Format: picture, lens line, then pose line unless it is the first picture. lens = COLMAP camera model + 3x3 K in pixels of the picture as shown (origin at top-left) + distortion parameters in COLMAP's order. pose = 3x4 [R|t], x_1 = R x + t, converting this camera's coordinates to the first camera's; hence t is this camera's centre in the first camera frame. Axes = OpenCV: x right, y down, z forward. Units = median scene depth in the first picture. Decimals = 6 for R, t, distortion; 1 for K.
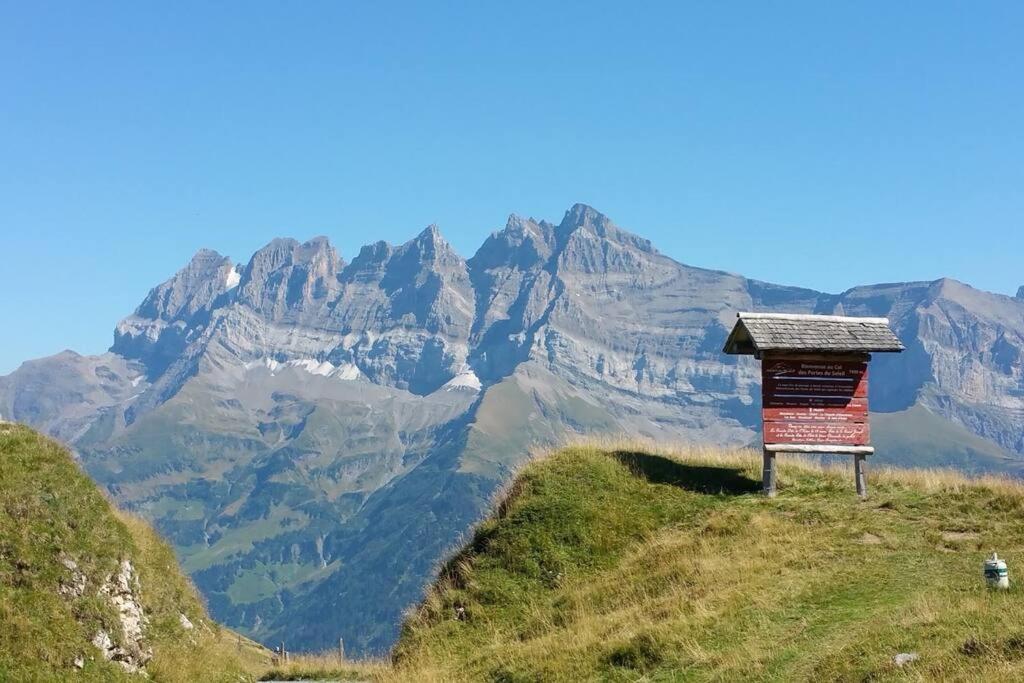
lens RADIAL K [[1534.7, 0, 510.4], [0, 1534.7, 341.1], [0, 0, 1]] dist [-0.020534, 0.000000]
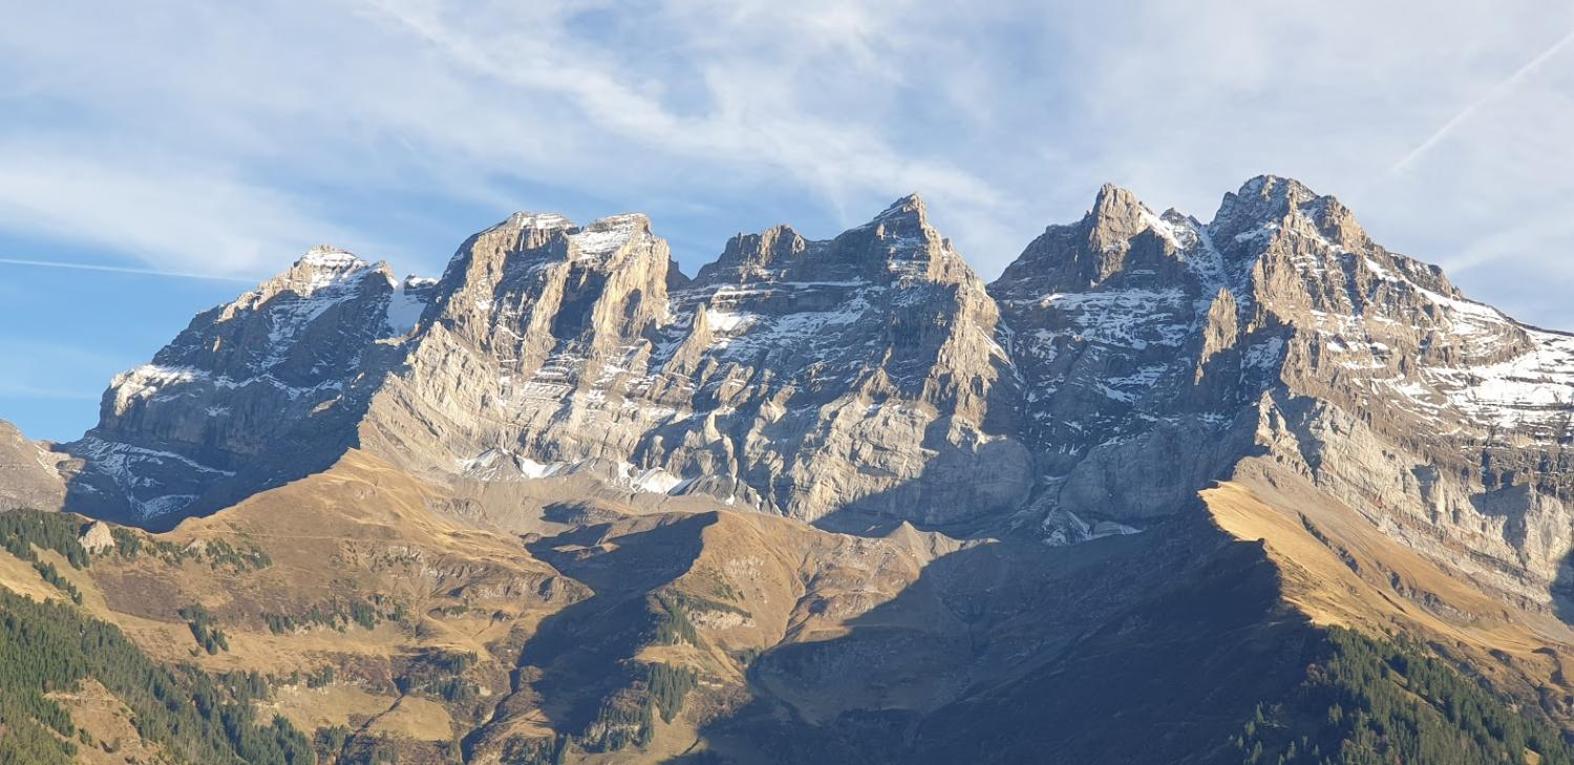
lens RADIAL K [[2579.3, 0, 772.7], [0, 2579.3, 365.7], [0, 0, 1]] dist [0.038208, 0.000000]
pose [[0.991854, 0.108083, 0.067404, -0.144133], [-0.096652, 0.983264, -0.154437, 0.094499], [-0.082968, 0.146664, 0.985701, 0.316292]]
